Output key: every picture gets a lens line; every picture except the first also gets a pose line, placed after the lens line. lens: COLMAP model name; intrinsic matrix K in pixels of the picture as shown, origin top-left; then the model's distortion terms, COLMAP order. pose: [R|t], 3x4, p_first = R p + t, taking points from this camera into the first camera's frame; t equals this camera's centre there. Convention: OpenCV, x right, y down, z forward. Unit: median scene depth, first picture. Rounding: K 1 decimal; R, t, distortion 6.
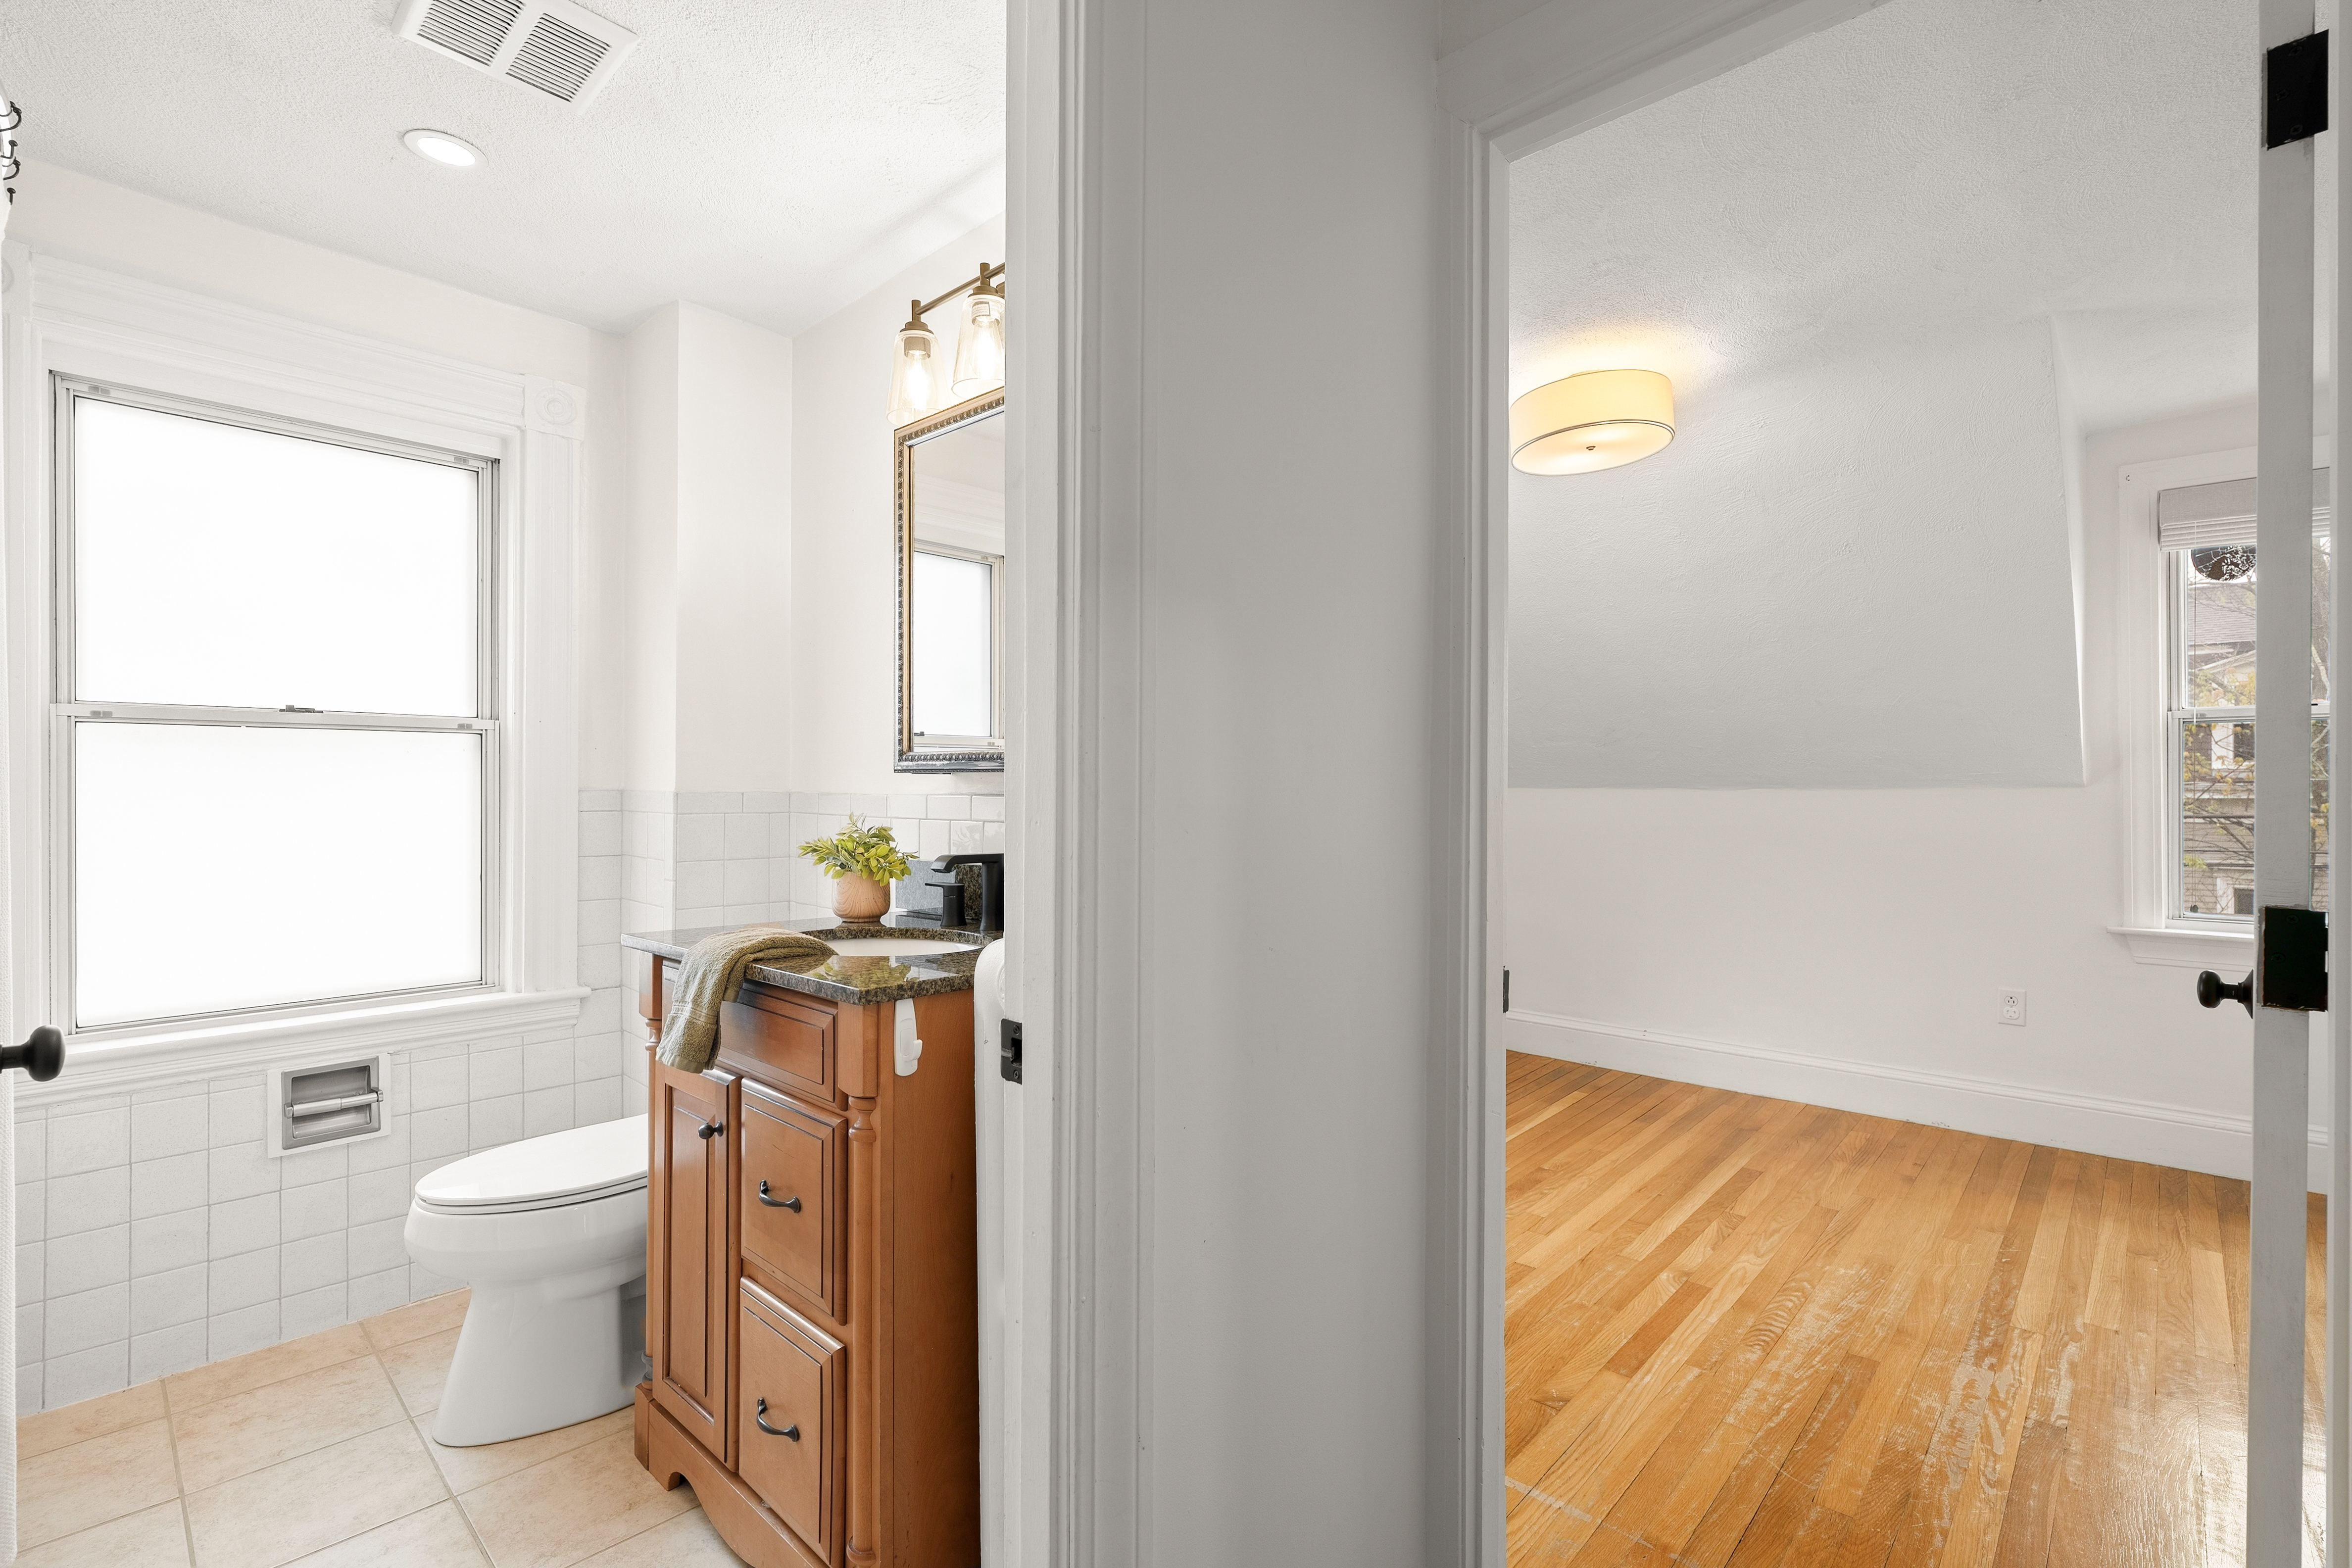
lens RADIAL K [[1063.6, 0, 1176.0], [0, 1063.6, 784.0], [0, 0, 1]] dist [-0.004828, 0.000591]
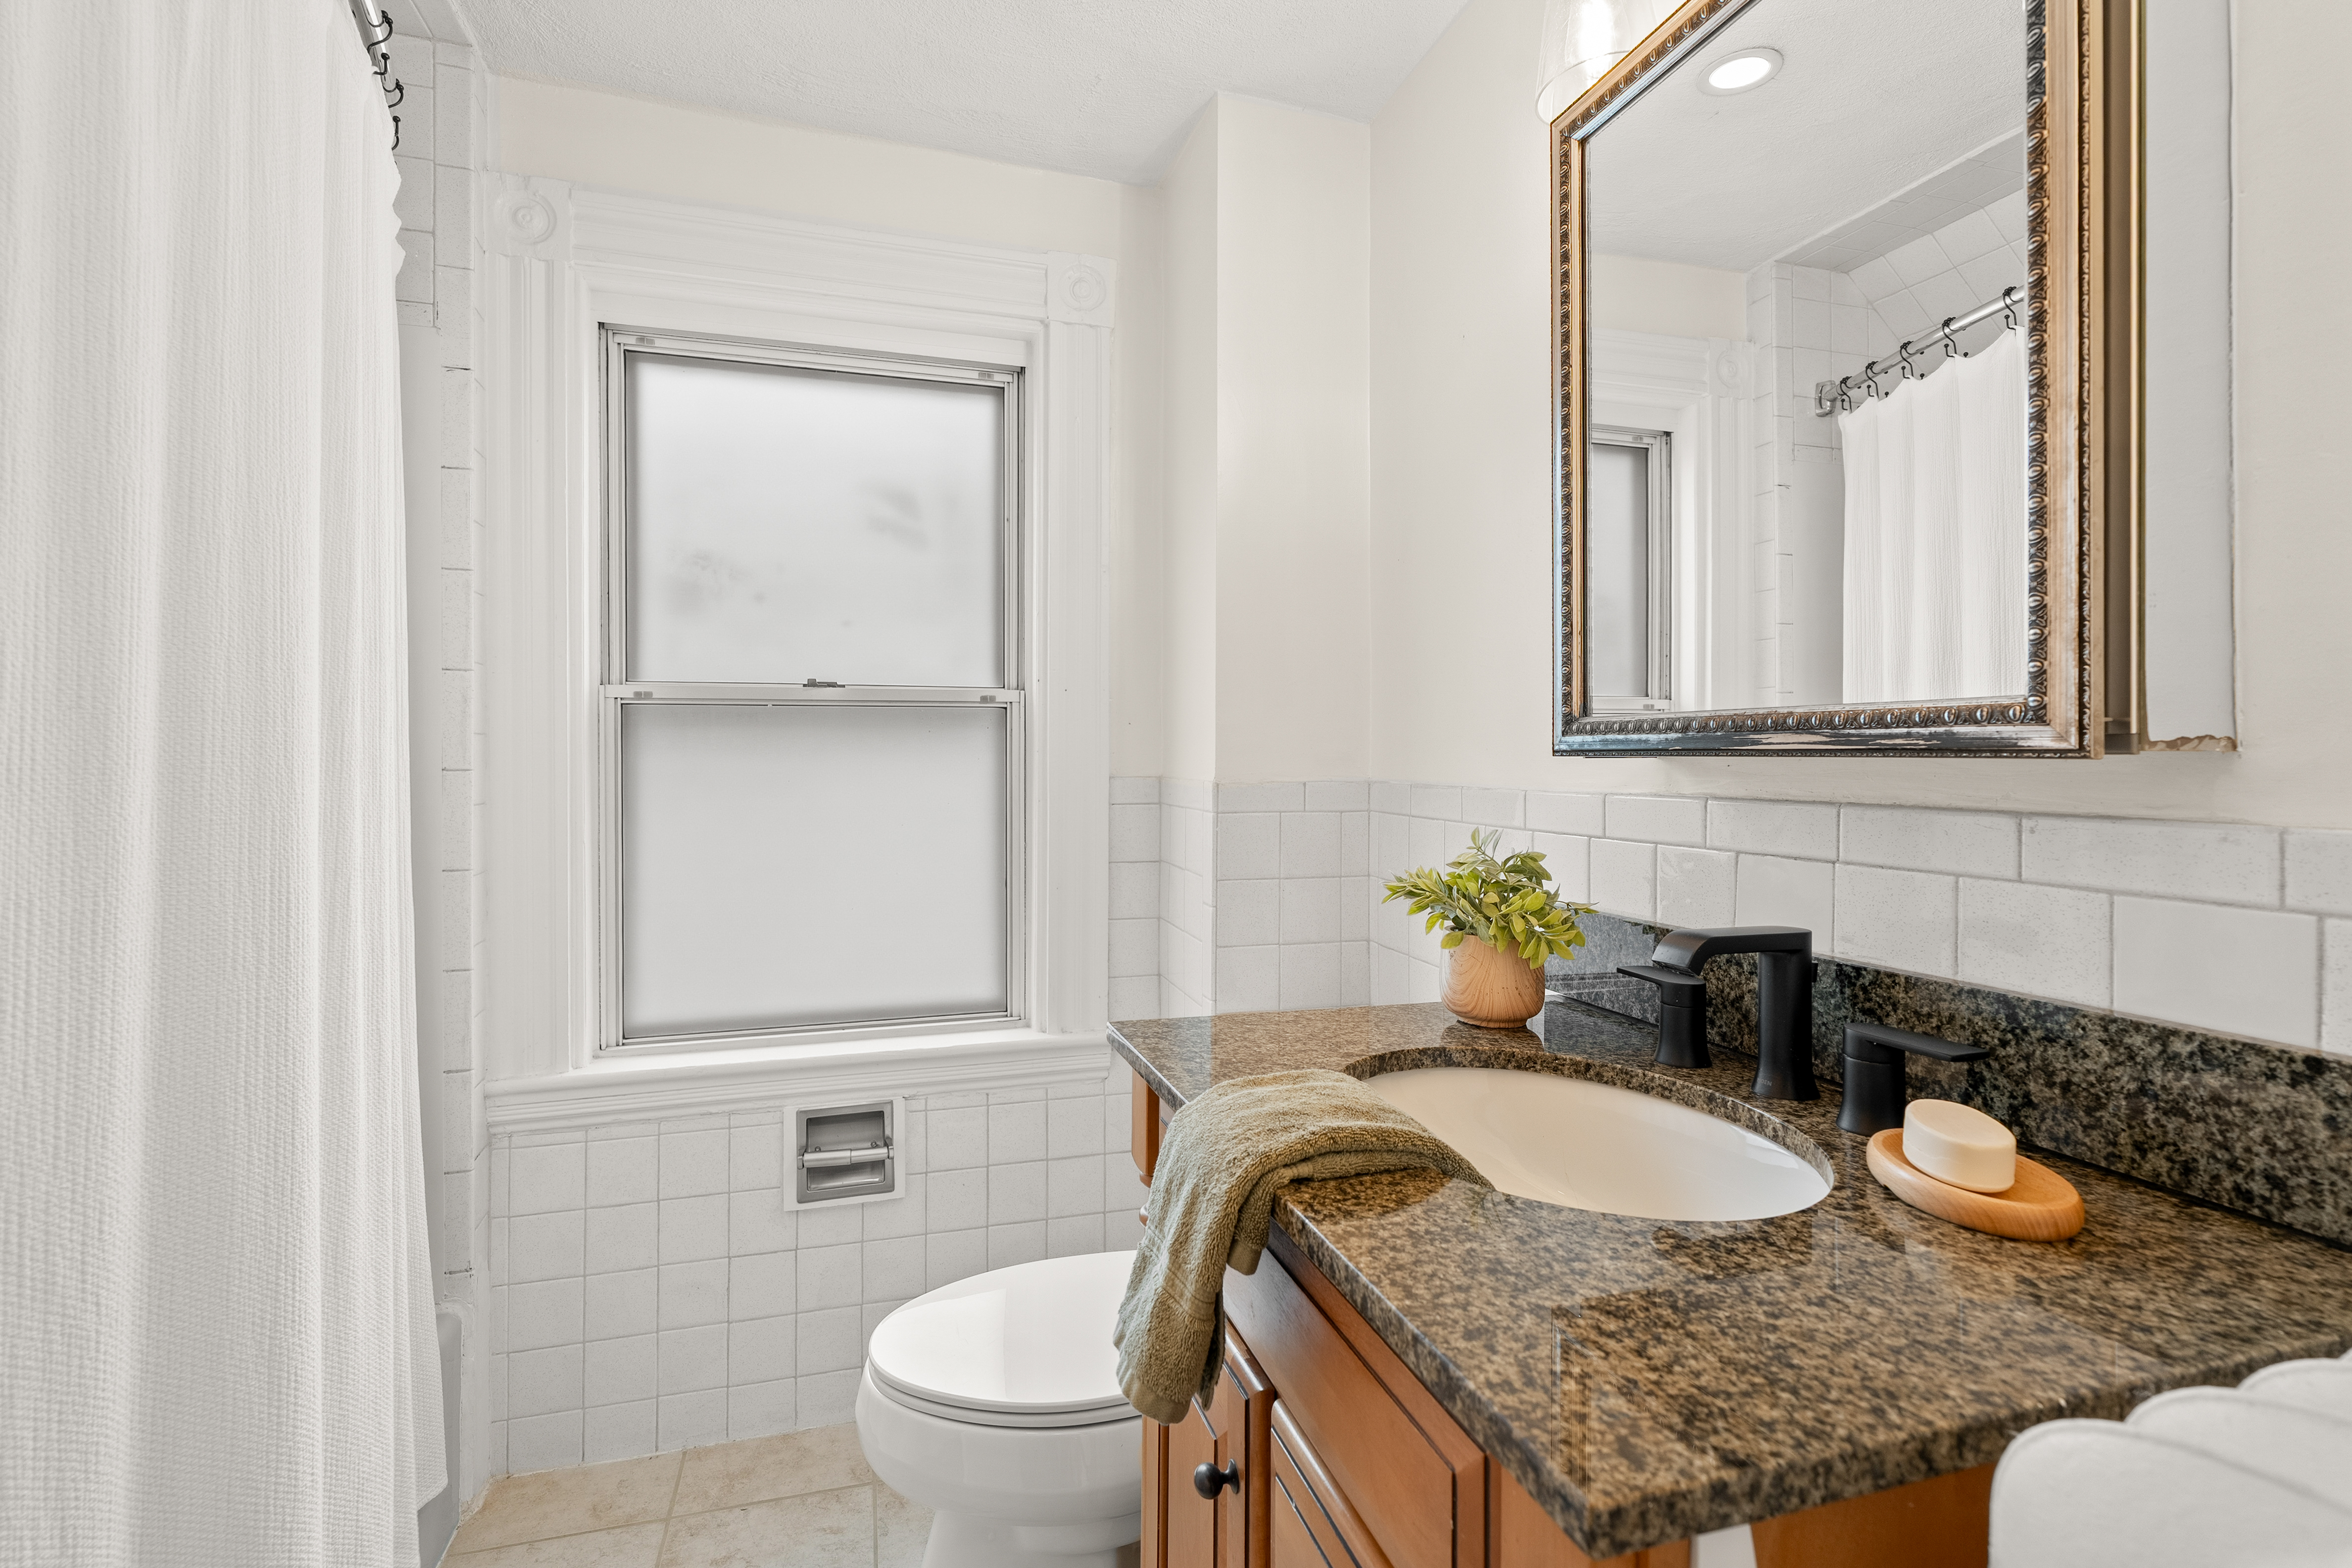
lens RADIAL K [[1062.9, 0, 1183.2], [0, 1062.9, 766.7], [0, 0, 1]] dist [-0.006077, 0.000419]
pose [[0.866603, 0.001142, -0.498997, -0.159089], [0.003479, 0.999959, 0.008330, -0.010269], [0.498986, -0.008955, 0.866564, 0.439849]]
